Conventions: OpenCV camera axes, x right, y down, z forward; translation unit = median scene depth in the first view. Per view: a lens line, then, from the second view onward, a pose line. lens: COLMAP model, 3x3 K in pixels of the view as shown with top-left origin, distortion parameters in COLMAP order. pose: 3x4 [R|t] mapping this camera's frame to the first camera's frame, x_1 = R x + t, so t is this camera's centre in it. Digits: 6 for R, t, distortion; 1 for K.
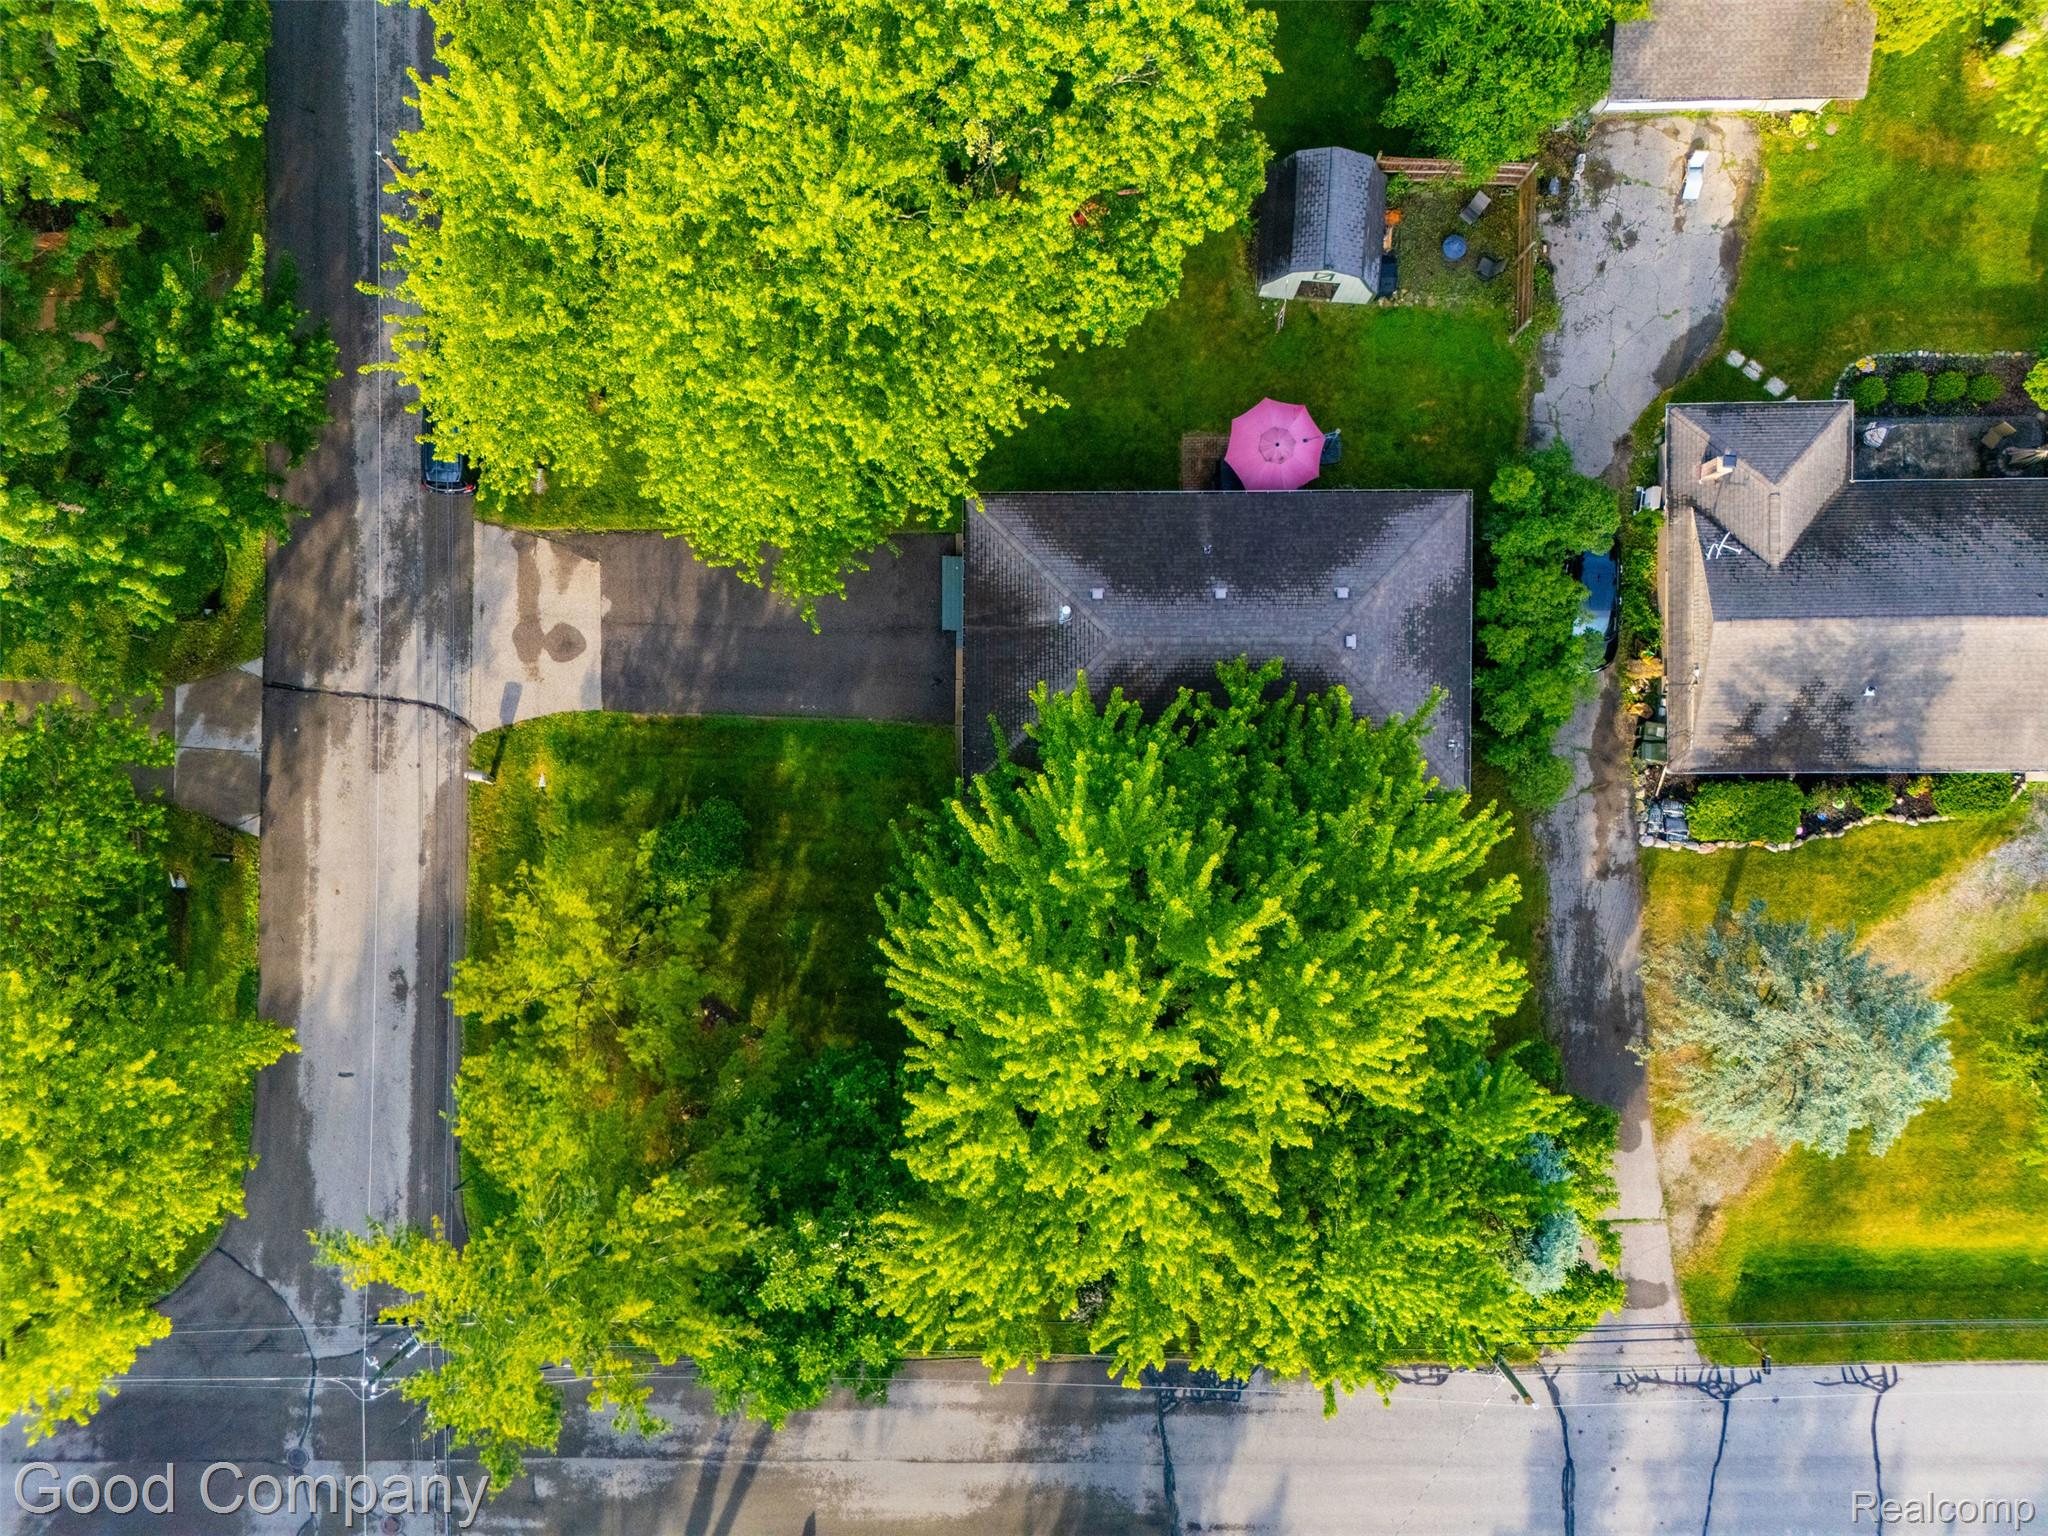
lens RADIAL K [[1480.4, 0, 1018.8], [0, 1480.4, 761.0], [0, 0, 1]] dist [0.026136, -0.017663]
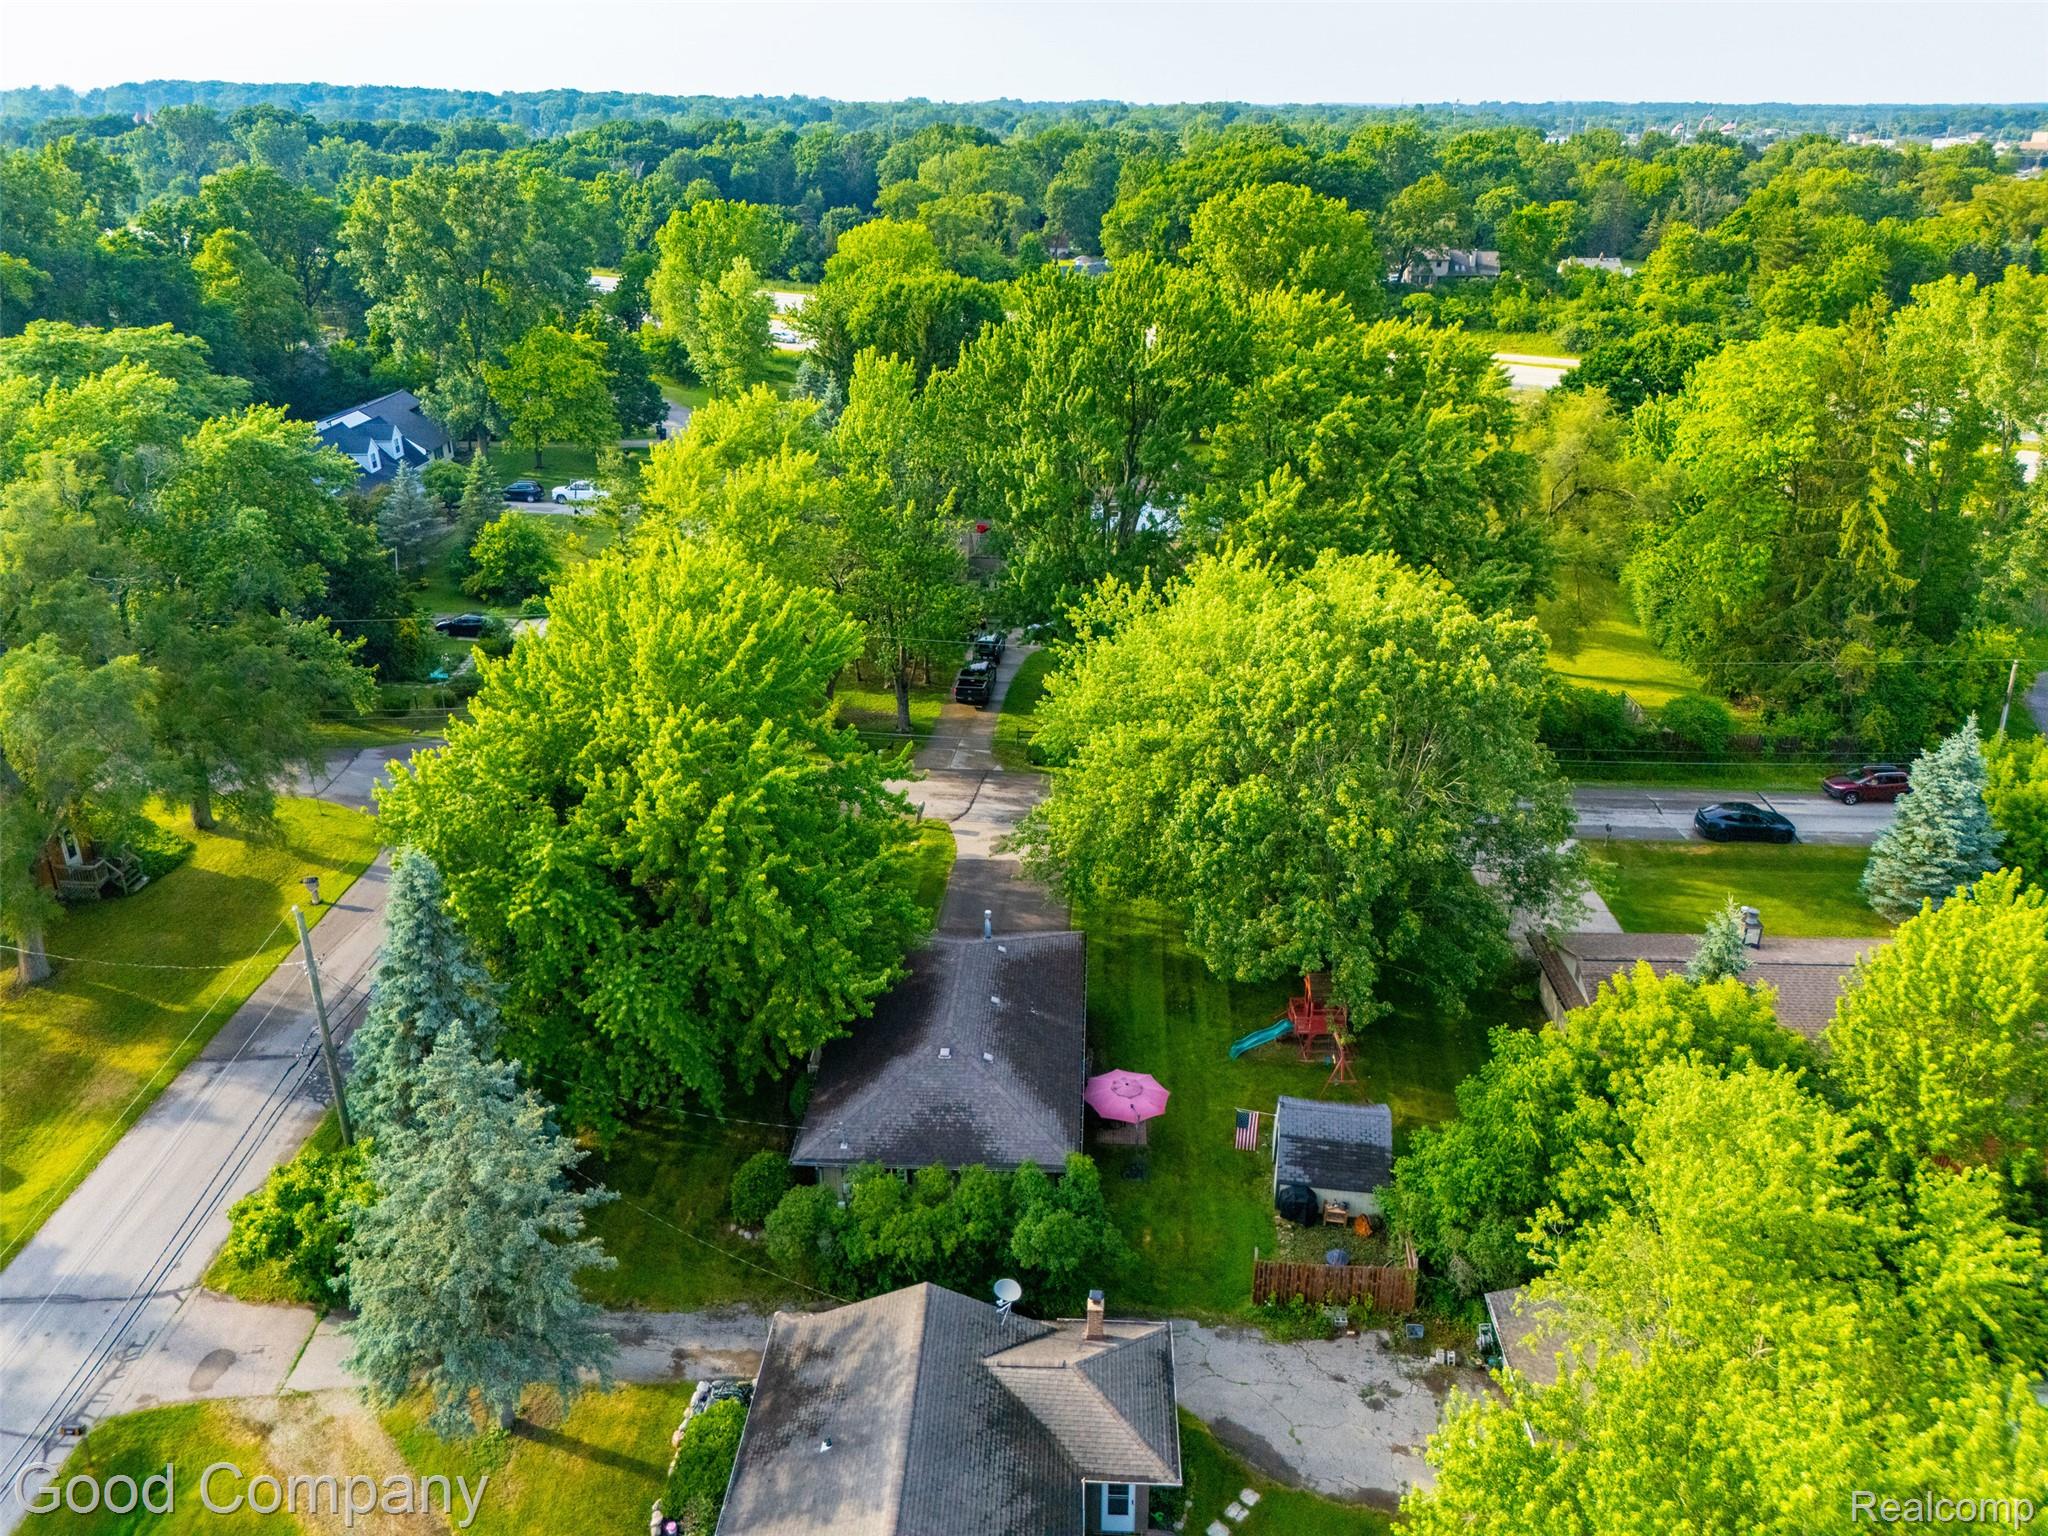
lens RADIAL K [[1480.4, 0, 1023.7], [0, 1480.4, 772.5], [0, 0, 1]] dist [0.026136, -0.017663]
pose [[-0.047629, 0.434778, -0.899277, 1.074345], [-0.998855, -0.024726, 0.040949, -0.169780], [-0.004432, 0.900198, 0.435458, 0.275318]]
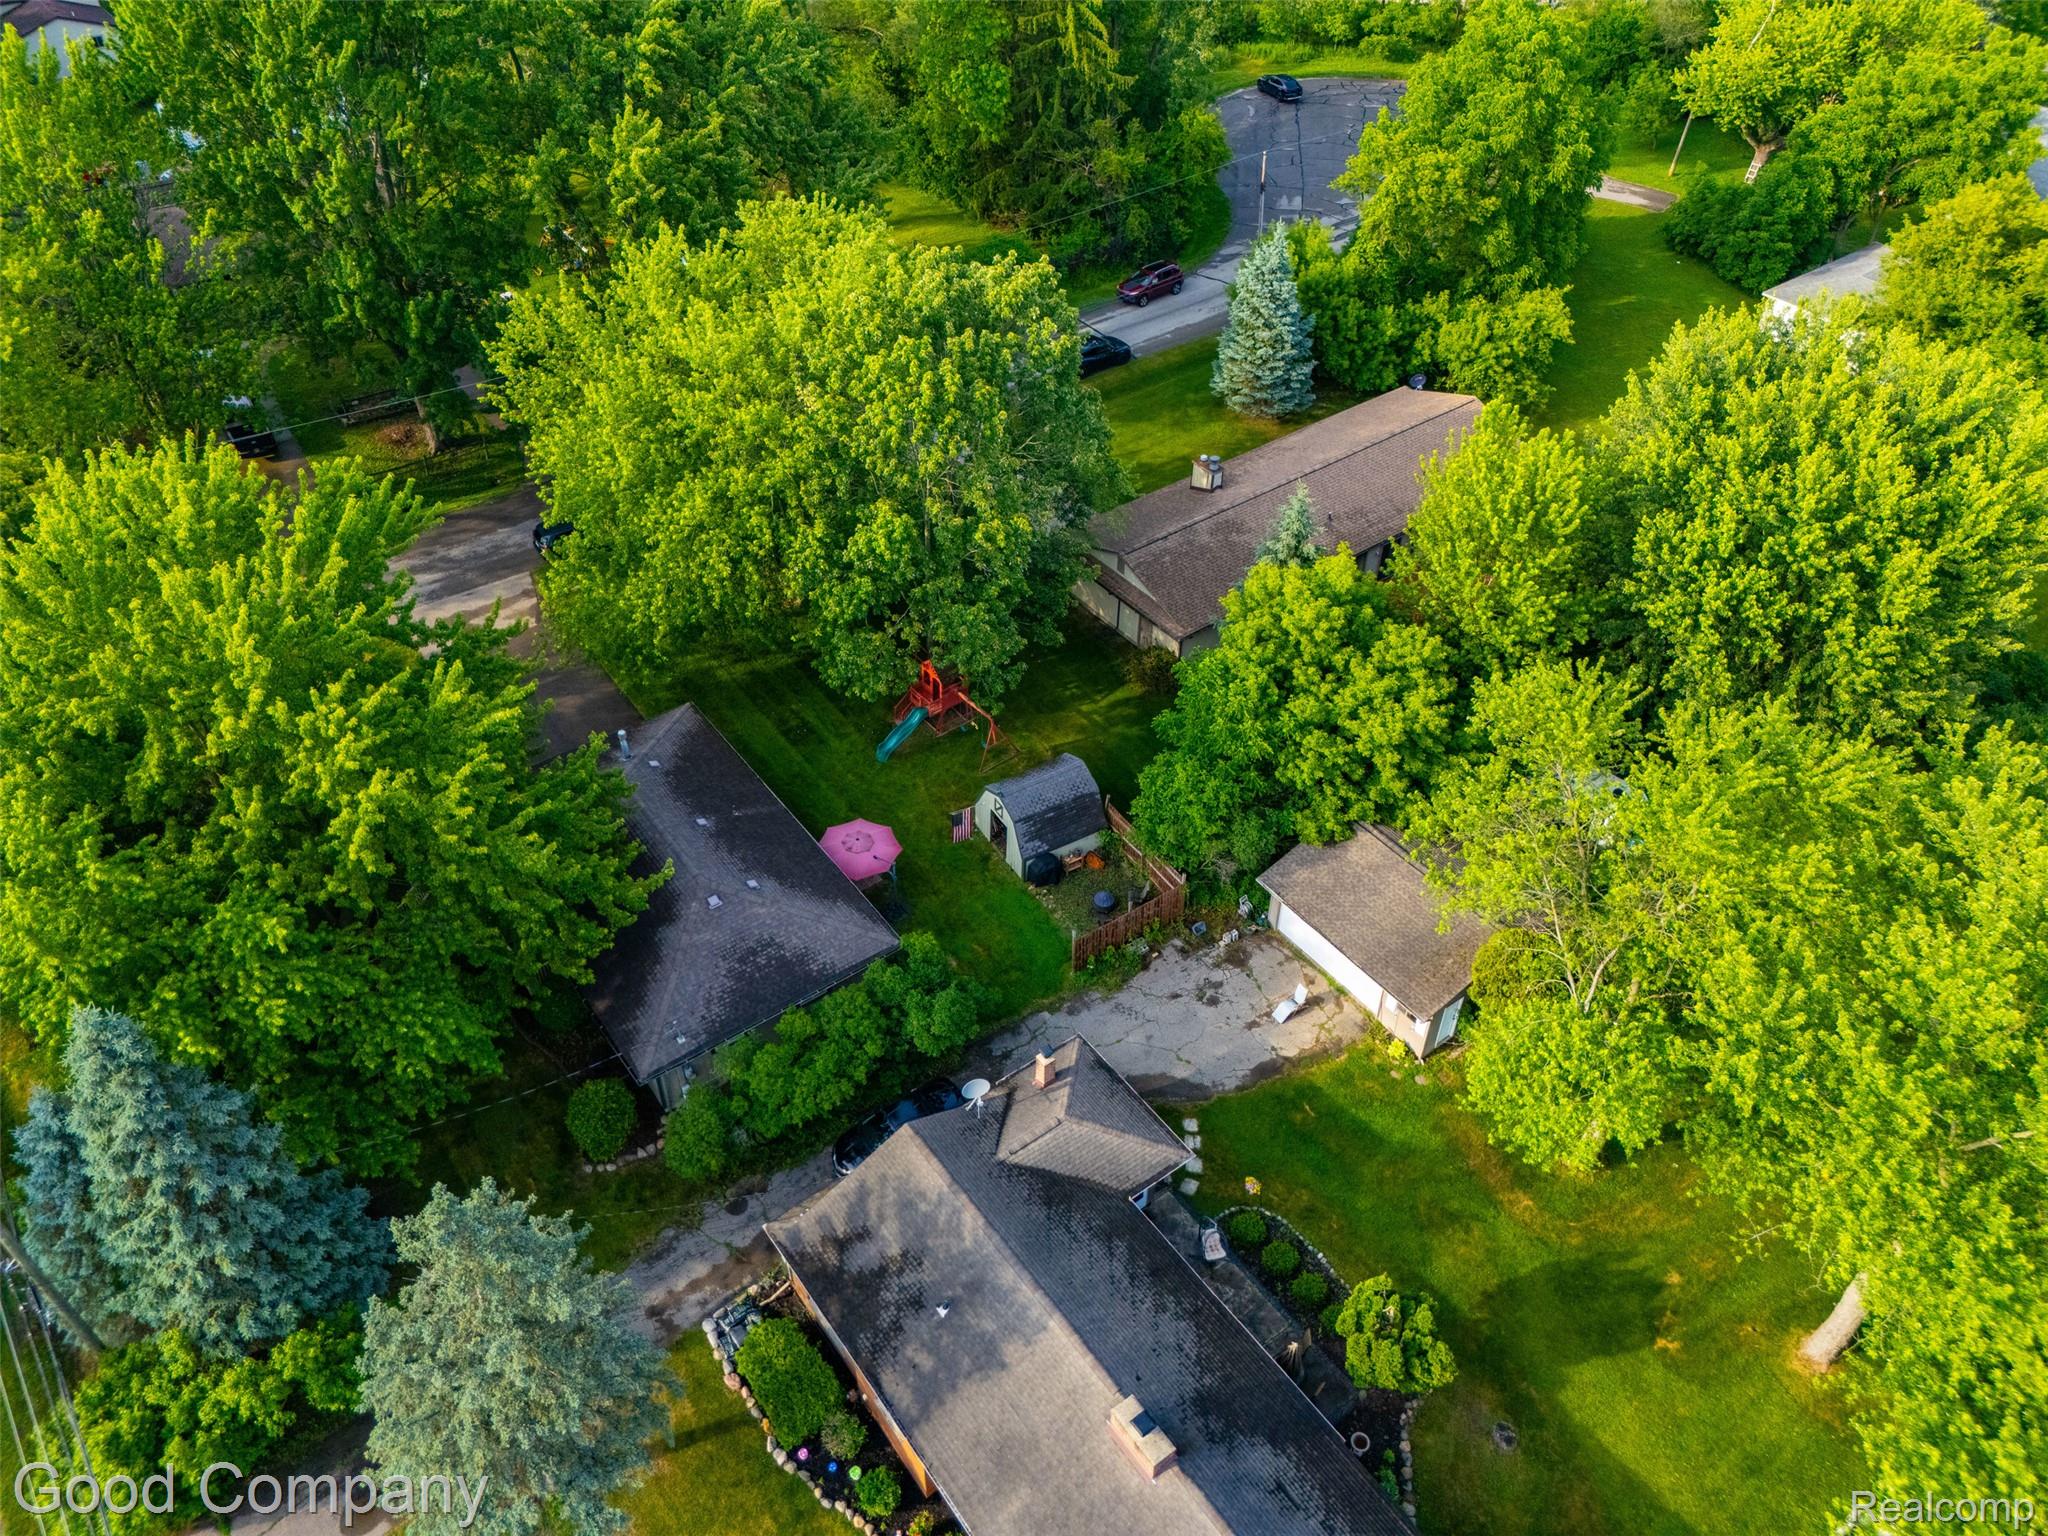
lens RADIAL K [[1480.4, 0, 1026.1], [0, 1480.4, 770.9], [0, 0, 1]] dist [0.026136, -0.017663]
pose [[0.588940, 0.576102, -0.566794, 0.851406], [-0.807379, 0.388265, -0.444285, 0.167399], [-0.035887, 0.719275, 0.693798, 0.151757]]
